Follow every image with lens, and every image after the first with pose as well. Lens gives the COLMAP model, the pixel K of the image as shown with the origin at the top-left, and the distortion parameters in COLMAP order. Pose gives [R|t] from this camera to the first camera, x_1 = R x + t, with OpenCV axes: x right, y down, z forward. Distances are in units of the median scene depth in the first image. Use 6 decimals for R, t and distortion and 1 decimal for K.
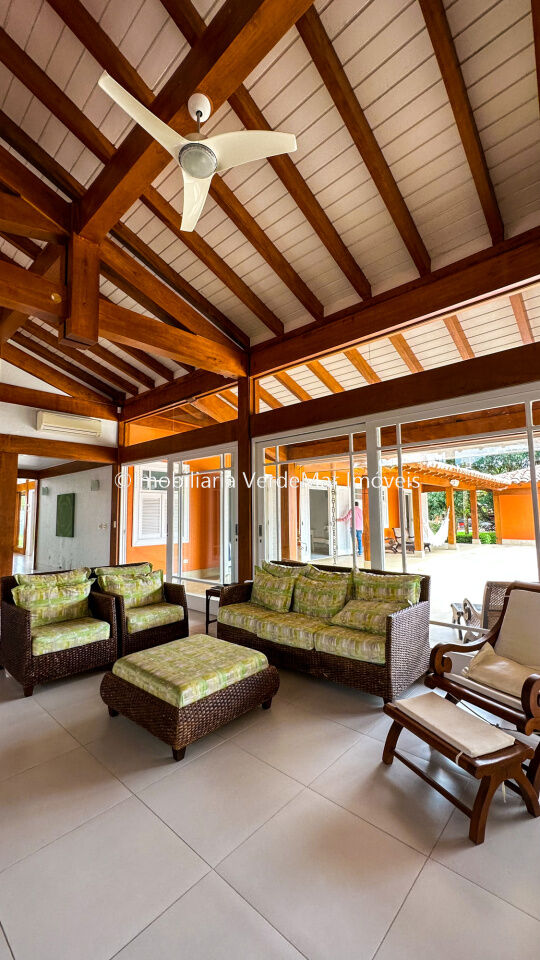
lens RADIAL K [[382.5, 0, 268.0], [0, 382.5, 479.8], [0, 0, 1]] dist [-0.000617, 0.000792]
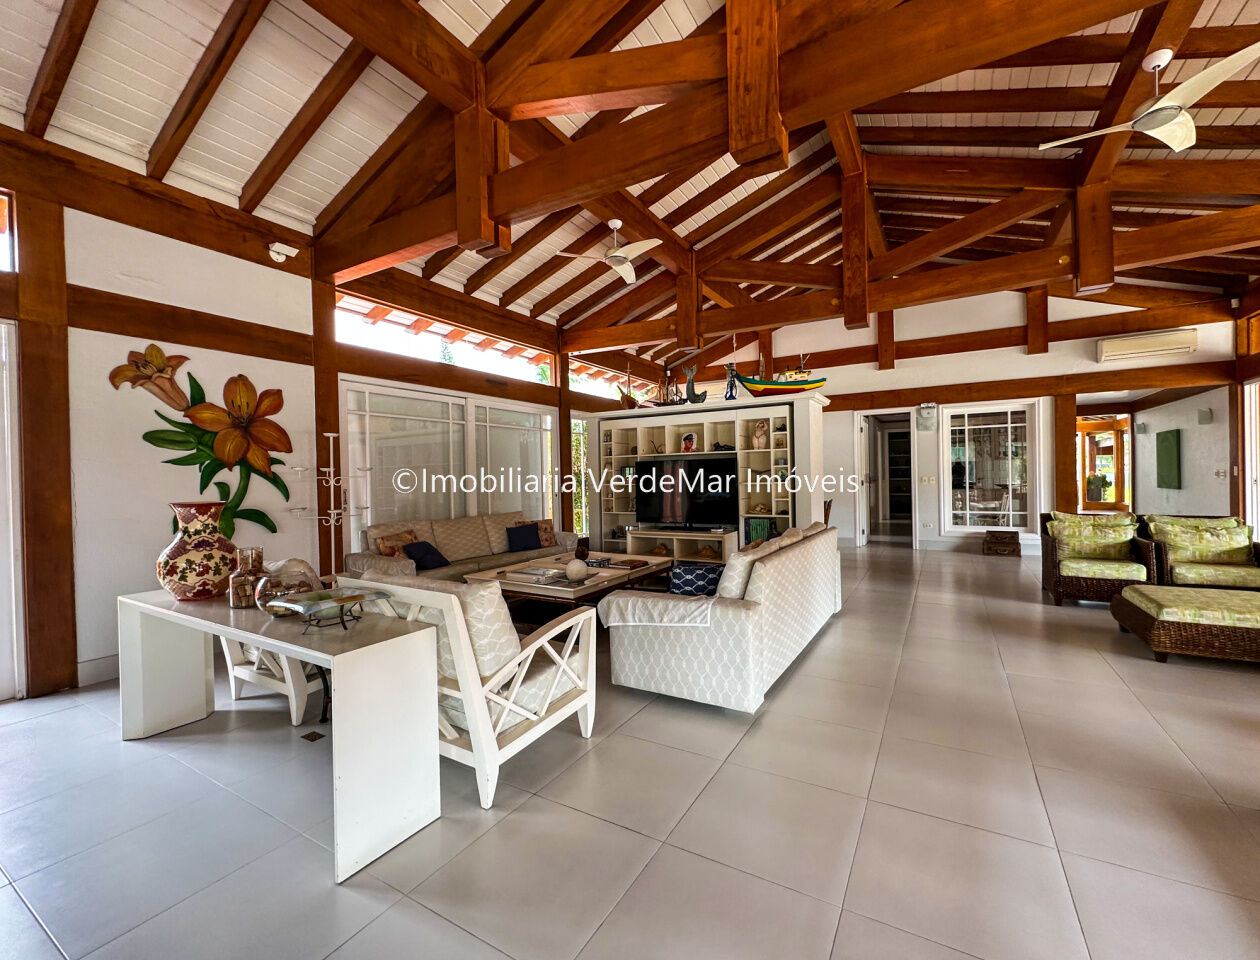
lens RADIAL K [[532.6, 0, 633.8], [0, 532.6, 479.7], [0, 0, 1]] dist [-0.000305, 0.000204]
pose [[0.206537, 0.014128, -0.978337, 0.575678], [0.105323, 0.993765, 0.036586, -0.033330], [0.972754, -0.110598, 0.203761, -0.477632]]
